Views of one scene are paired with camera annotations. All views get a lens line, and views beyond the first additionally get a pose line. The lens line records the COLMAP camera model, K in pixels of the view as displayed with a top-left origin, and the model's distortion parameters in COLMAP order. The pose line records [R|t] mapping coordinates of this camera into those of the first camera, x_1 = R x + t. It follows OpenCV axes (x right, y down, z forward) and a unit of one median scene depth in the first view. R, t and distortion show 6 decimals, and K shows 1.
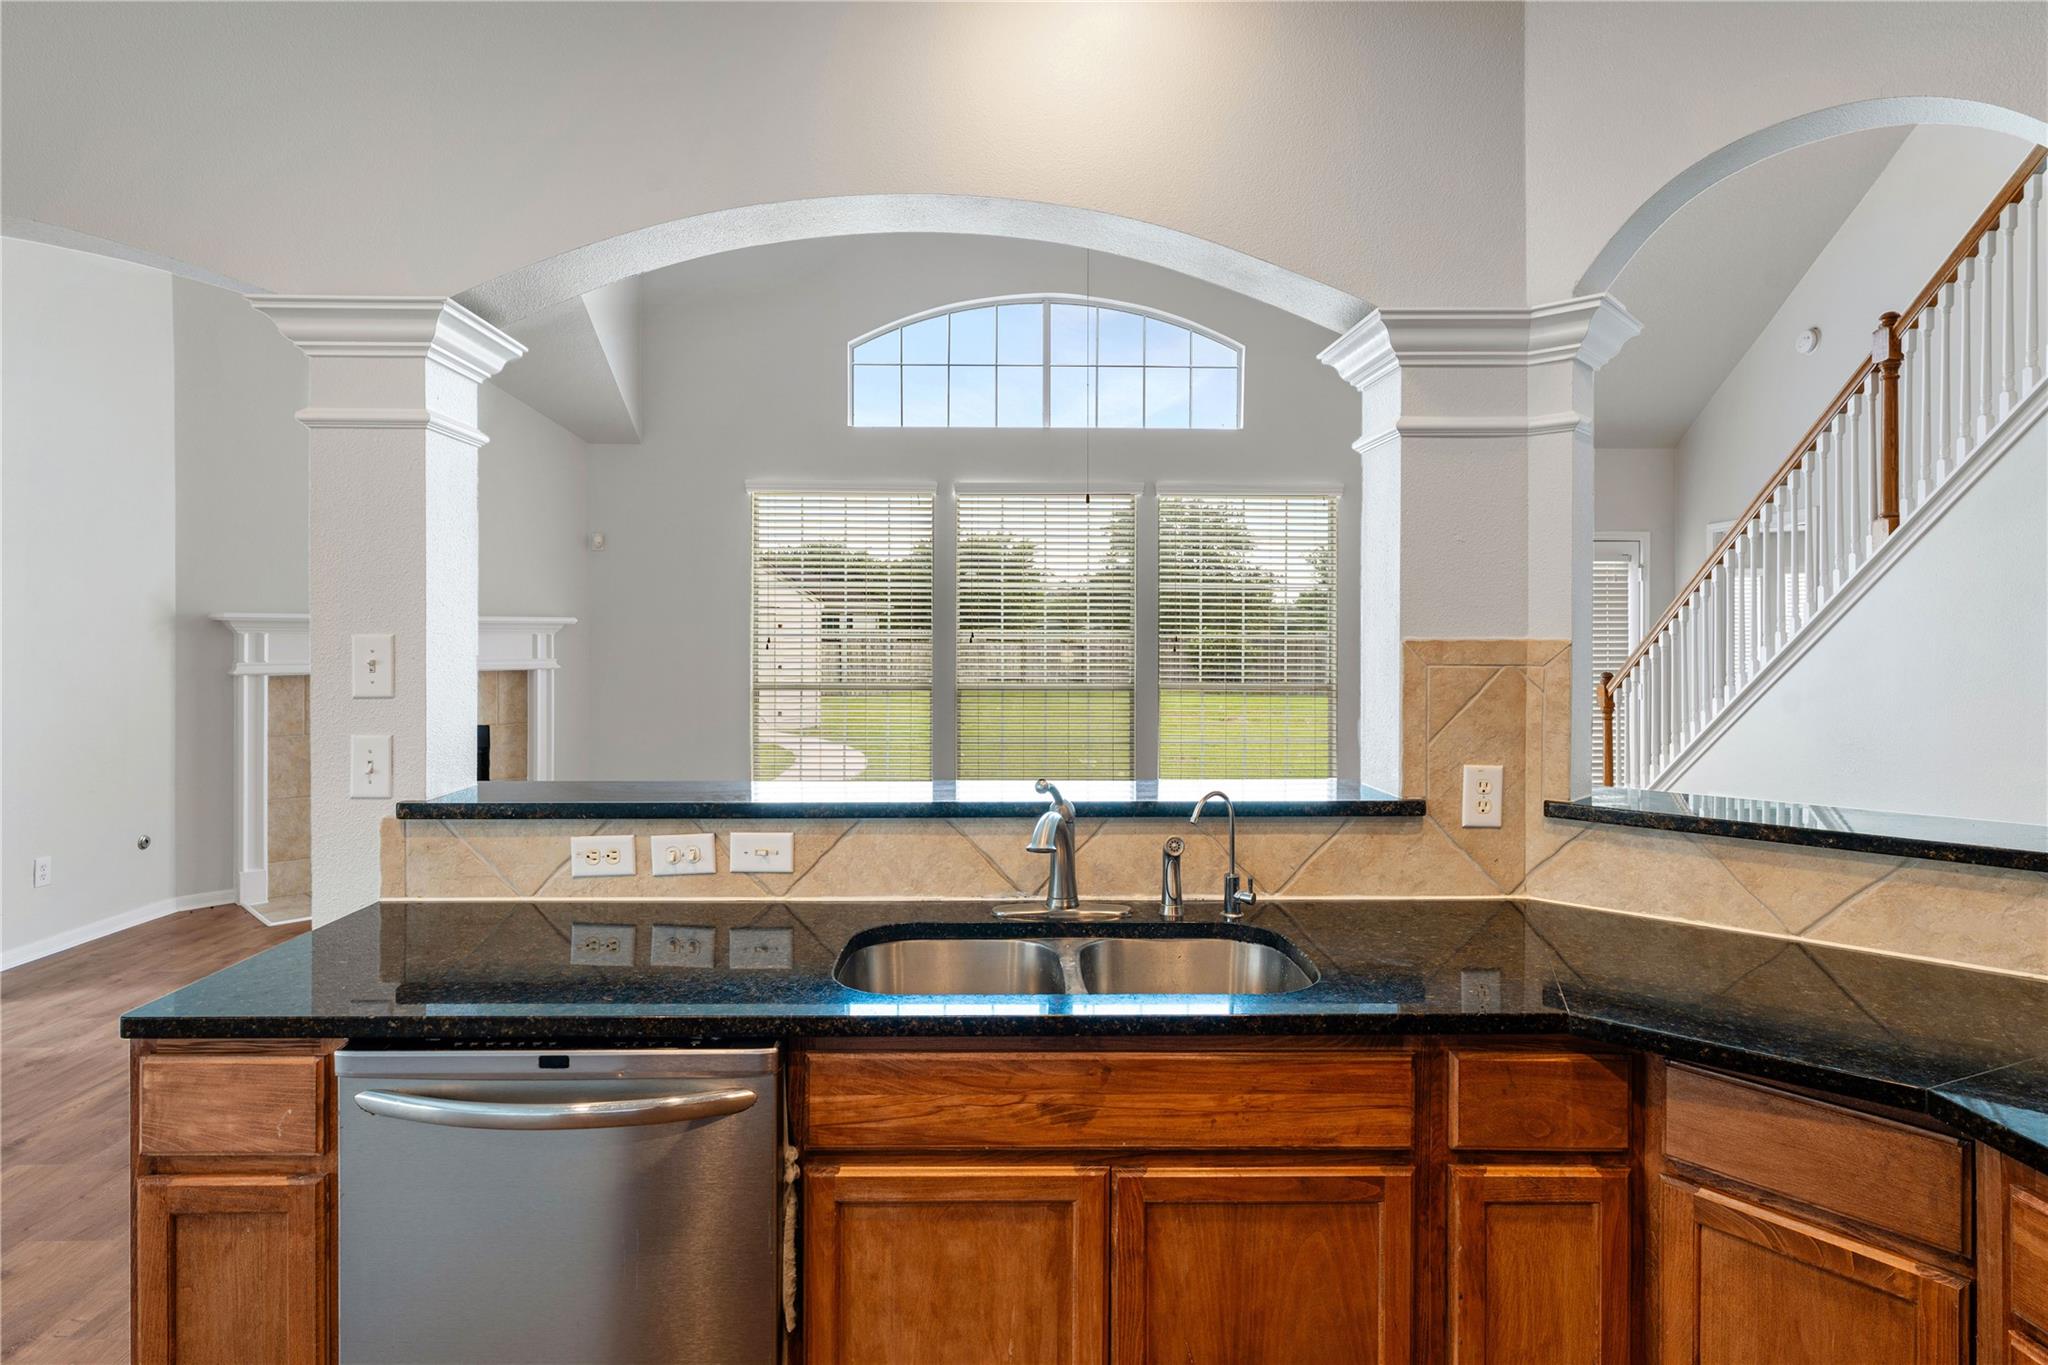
lens RADIAL K [[1089.7, 0, 1023.9], [0, 1089.7, 633.0], [0, 0, 1]] dist [0.001211, -0.001795]
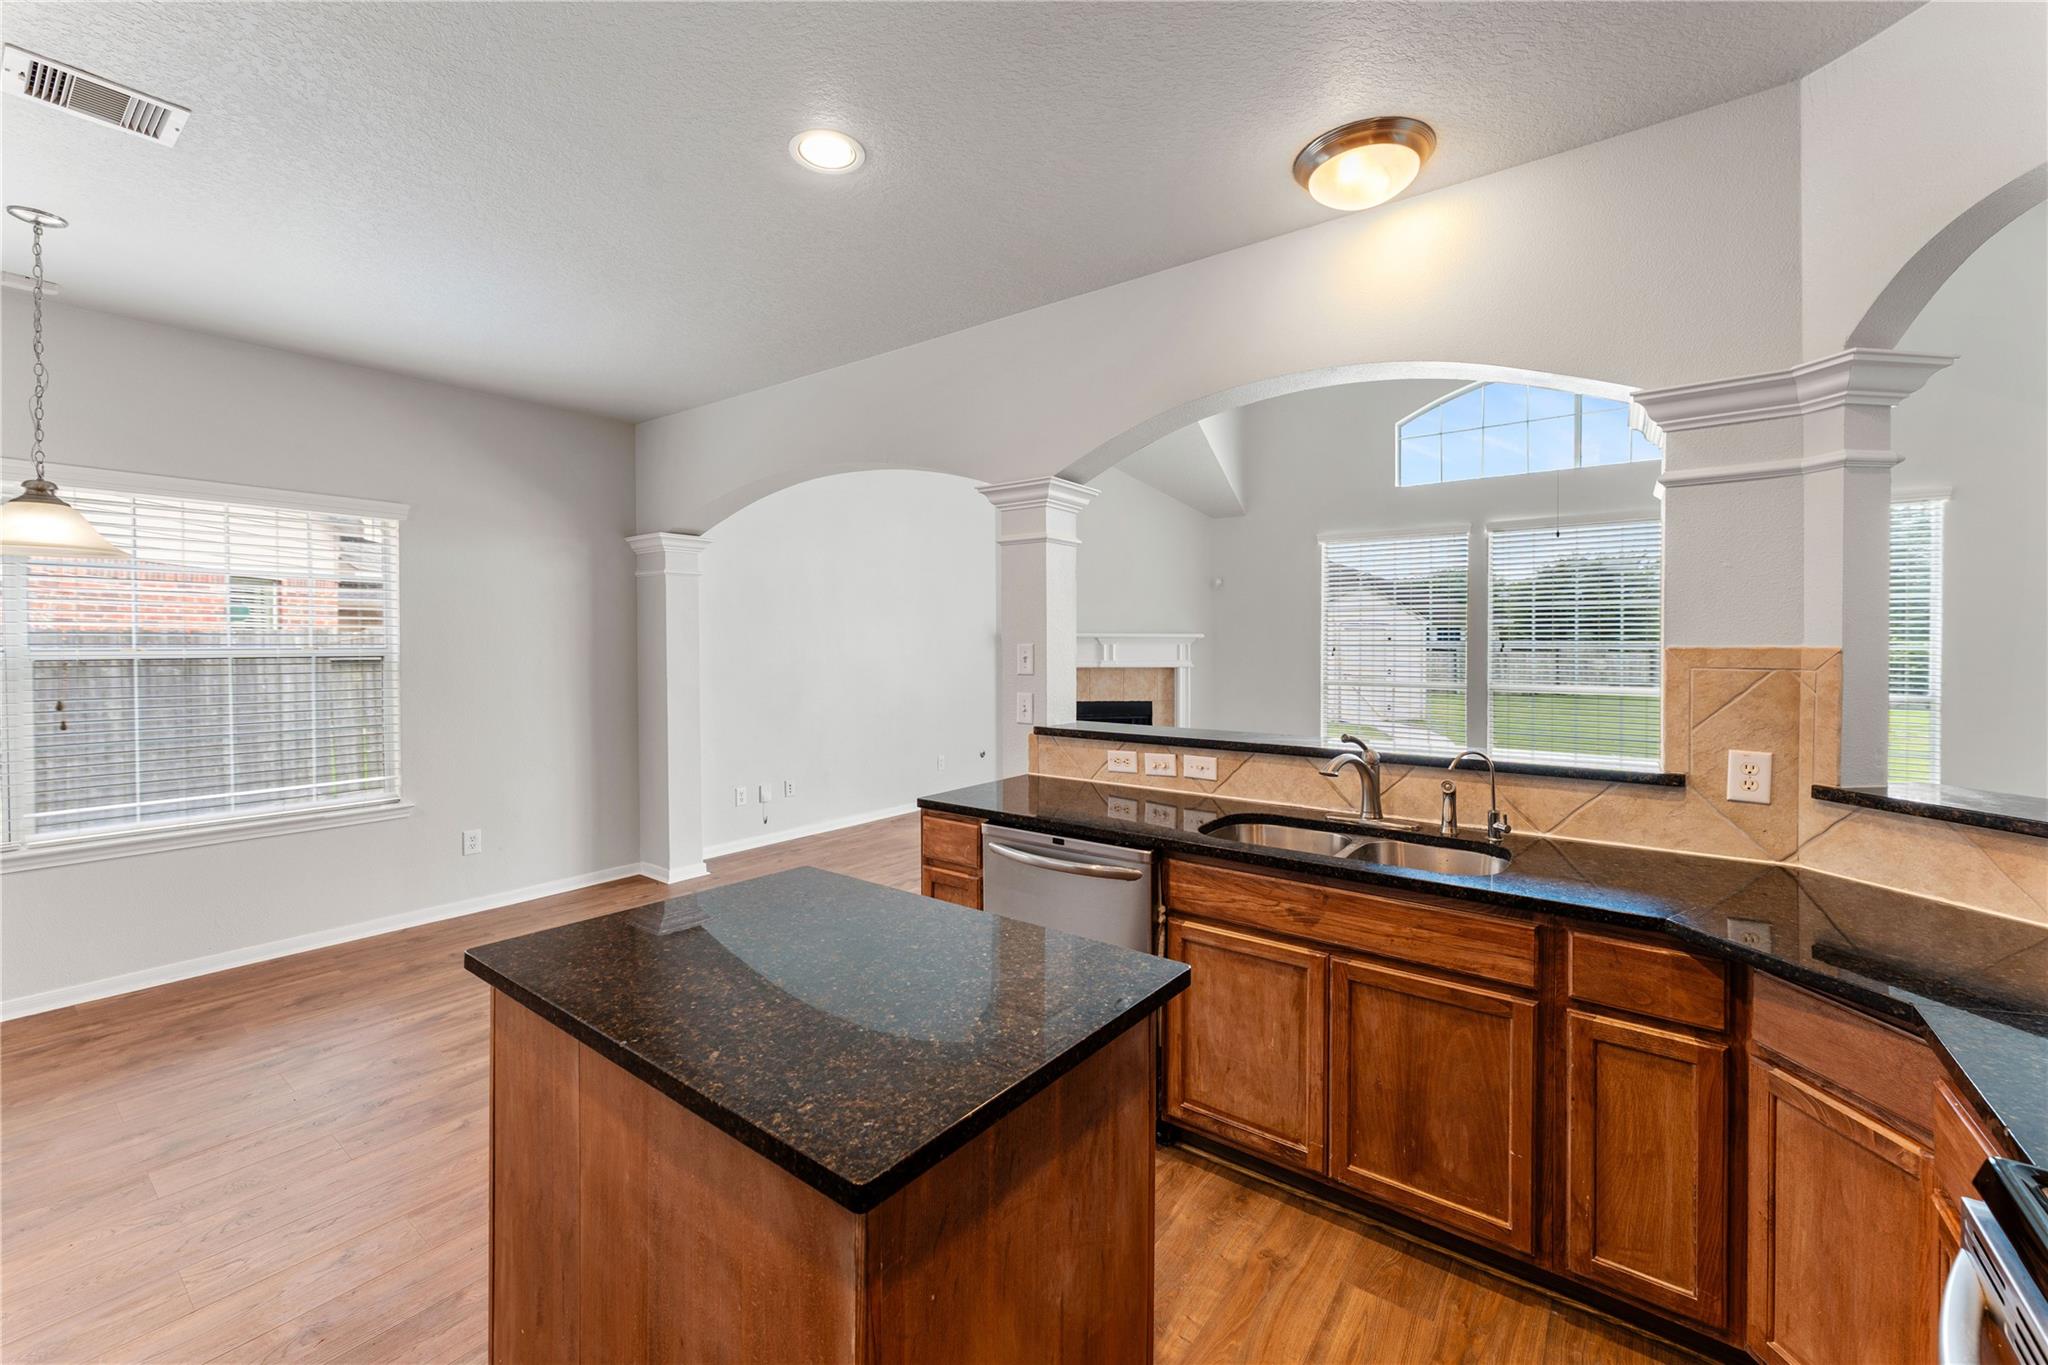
lens RADIAL K [[835.0, 0, 1024.0], [0, 835.0, 654.5], [0, 0, 1]] dist [-0.000981, 0.000166]
pose [[0.785160, 0.007219, -0.619251, 0.370054], [0.000297, 0.999928, 0.012035, 0.002421], [0.619293, -0.009633, 0.785101, -0.232430]]
